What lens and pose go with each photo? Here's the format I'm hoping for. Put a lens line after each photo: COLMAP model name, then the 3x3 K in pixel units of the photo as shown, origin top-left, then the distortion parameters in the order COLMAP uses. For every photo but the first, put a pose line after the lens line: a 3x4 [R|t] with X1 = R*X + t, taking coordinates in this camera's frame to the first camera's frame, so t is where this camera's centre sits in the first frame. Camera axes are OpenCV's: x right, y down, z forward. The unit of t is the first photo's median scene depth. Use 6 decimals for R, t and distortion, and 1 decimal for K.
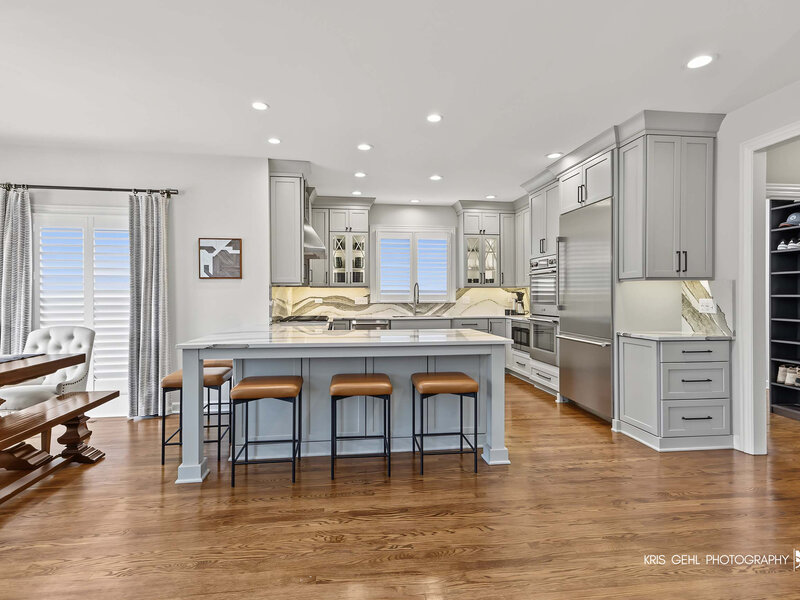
lens RADIAL K [[417.1, 0, 396.6], [0, 417.1, 296.2], [0, 0, 1]] dist [0.021157, 0.000547]
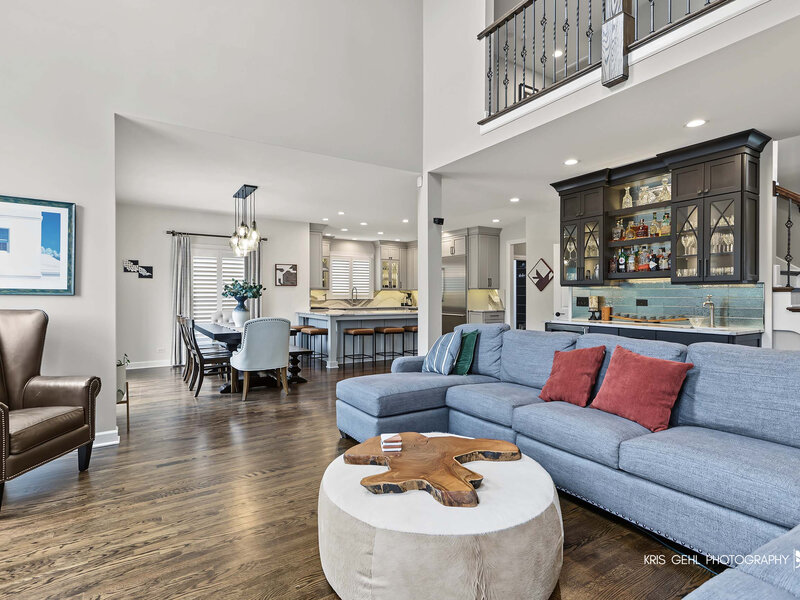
lens RADIAL K [[417.1, 0, 396.6], [0, 417.1, 296.2], [0, 0, 1]] dist [0.021157, 0.000547]
pose [[0.910991, 0.000403, 0.412426, -0.677259], [-0.001475, 0.999996, 0.002282, -0.000259], [-0.412424, -0.002688, 0.910988, -0.831924]]
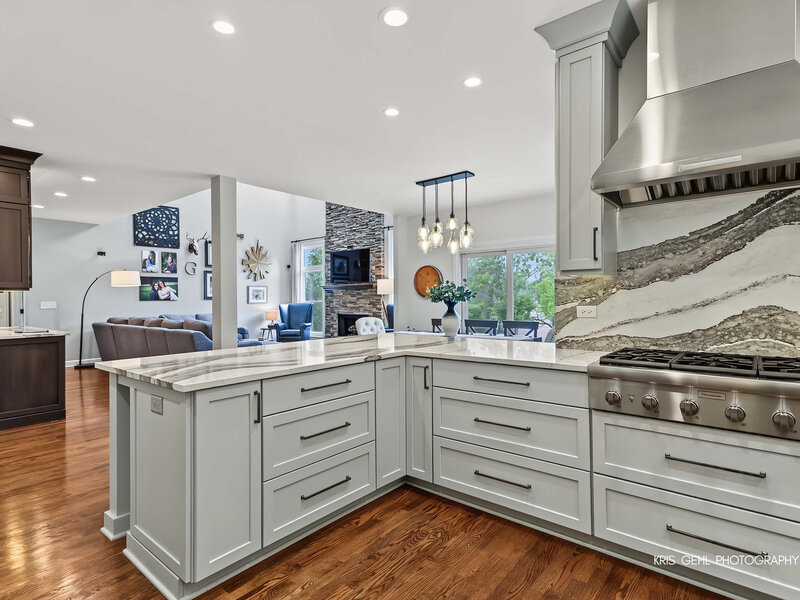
lens RADIAL K [[424.8, 0, 393.2], [0, 424.8, 294.9], [0, 0, 1]] dist [0.009868, 0.000815]
pose [[-0.737809, 0.000333, -0.675010, 0.251553], [0.008213, 0.999930, -0.008484, -0.002068], [0.674960, -0.011804, -0.737760, 1.190881]]
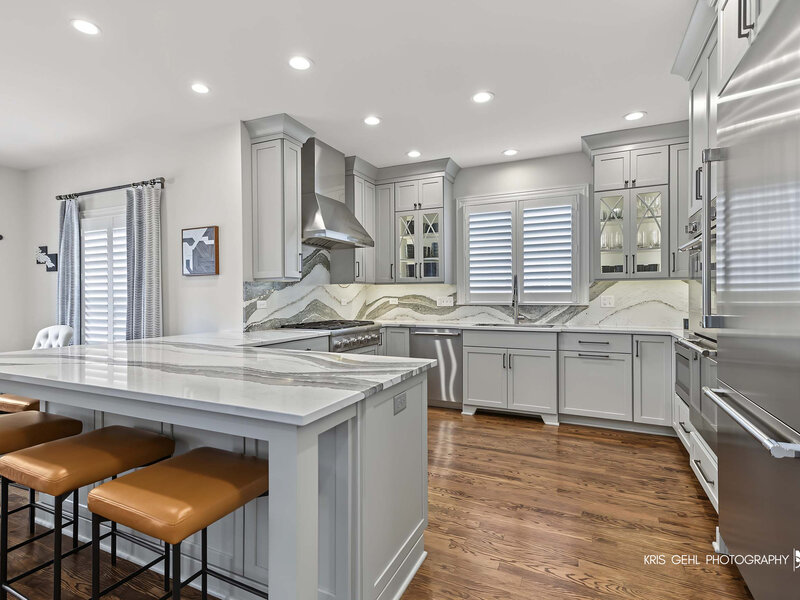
lens RADIAL K [[417.1, 0, 396.6], [0, 417.1, 296.2], [0, 0, 1]] dist [0.021157, 0.000547]
pose [[0.842535, -0.001255, -0.538640, 0.338788], [0.002465, 0.999996, 0.001526, 0.000228], [0.538636, -0.002614, 0.842535, 0.456156]]
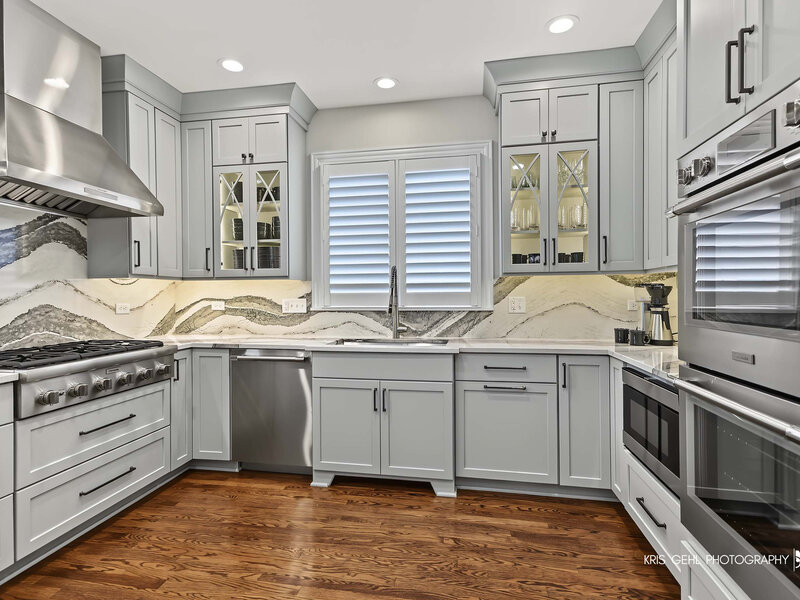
lens RADIAL K [[424.8, 0, 393.2], [0, 424.8, 294.9], [0, 0, 1]] dist [0.009868, 0.000815]
pose [[0.949572, -0.004743, -0.313513, 0.261345], [0.004681, 0.999989, -0.000949, -0.001483], [0.313514, -0.000567, 0.949583, 0.770392]]
